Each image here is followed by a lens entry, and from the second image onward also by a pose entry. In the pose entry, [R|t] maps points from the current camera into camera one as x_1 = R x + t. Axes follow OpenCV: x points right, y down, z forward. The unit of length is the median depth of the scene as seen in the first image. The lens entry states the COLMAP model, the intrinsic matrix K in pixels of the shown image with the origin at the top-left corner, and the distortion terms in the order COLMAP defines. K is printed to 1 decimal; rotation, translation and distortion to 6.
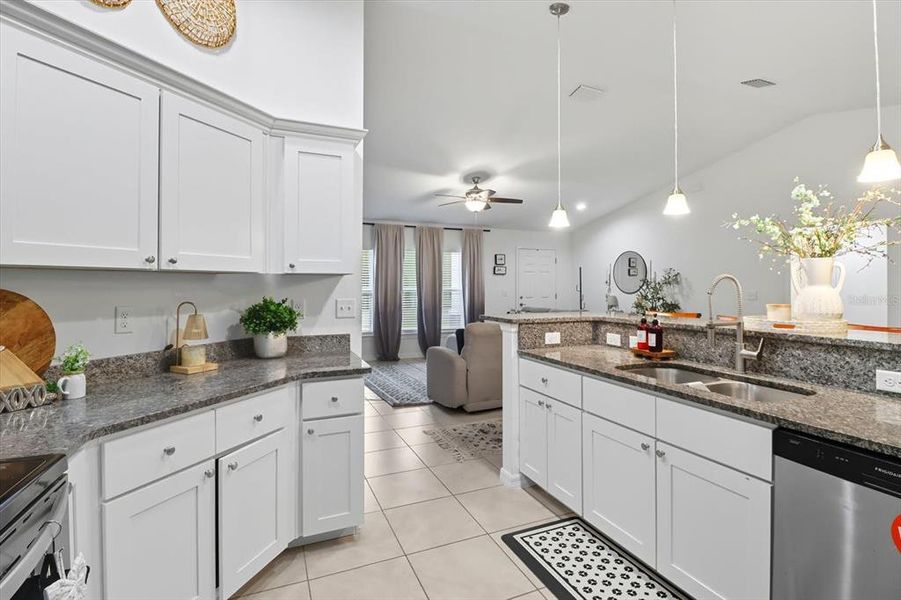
lens RADIAL K [[423.1, 0, 448.5], [0, 423.1, 284.0], [0, 0, 1]] dist [0.000189, -0.014916]
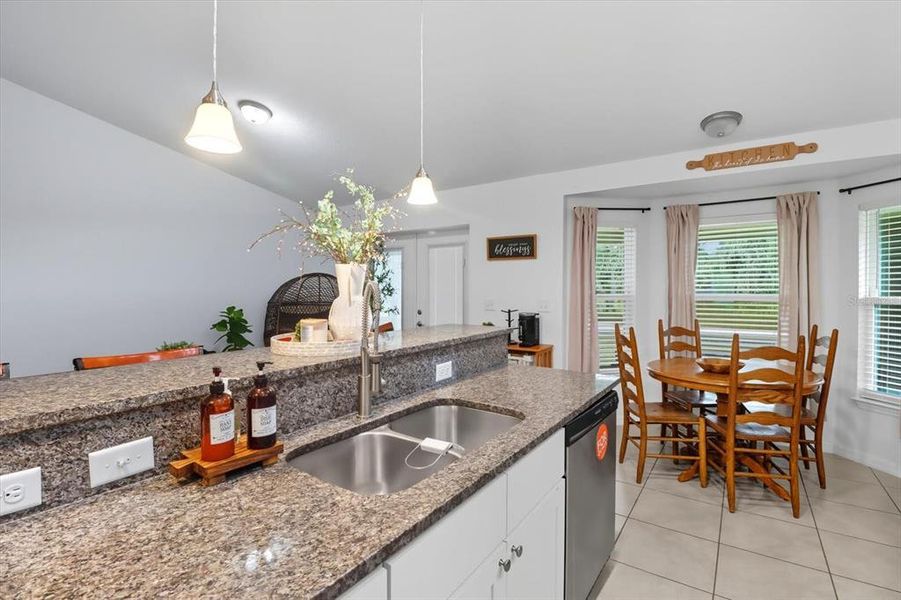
lens RADIAL K [[422.5, 0, 450.0], [0, 422.5, 290.9], [0, 0, 1]] dist [0.002199, -0.014537]
pose [[-0.535633, -0.008062, 0.844413, -0.001276], [-0.002494, 0.999965, 0.007965, -0.003735], [-0.844447, 0.002161, -0.535634, 0.379716]]
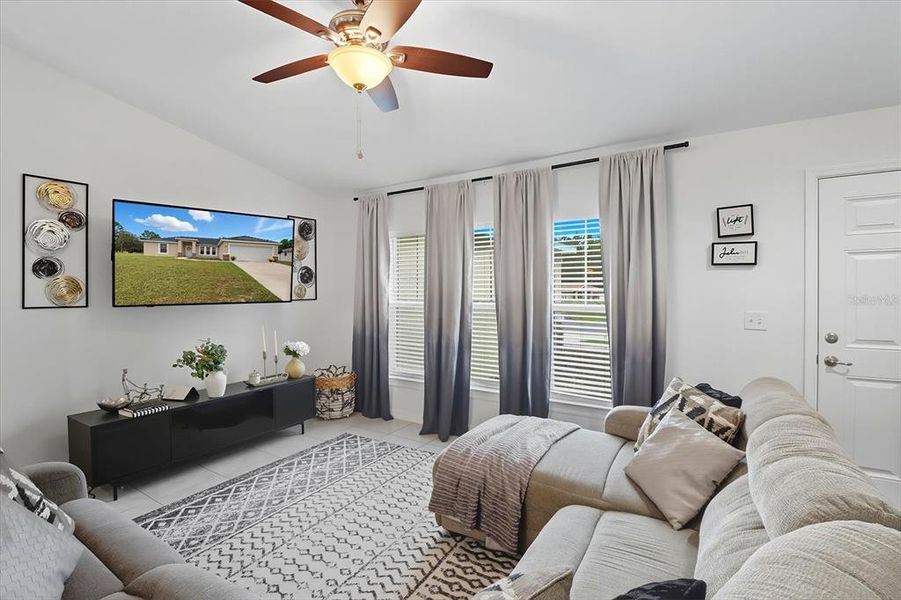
lens RADIAL K [[421.0, 0, 449.7], [0, 421.0, 295.0], [0, 0, 1]] dist [0.003490, -0.015349]
pose [[0.552891, 0.010180, -0.833191, 0.346070], [0.009073, 0.999793, 0.018236, -0.008967], [0.833204, -0.017642, 0.552684, 0.781908]]
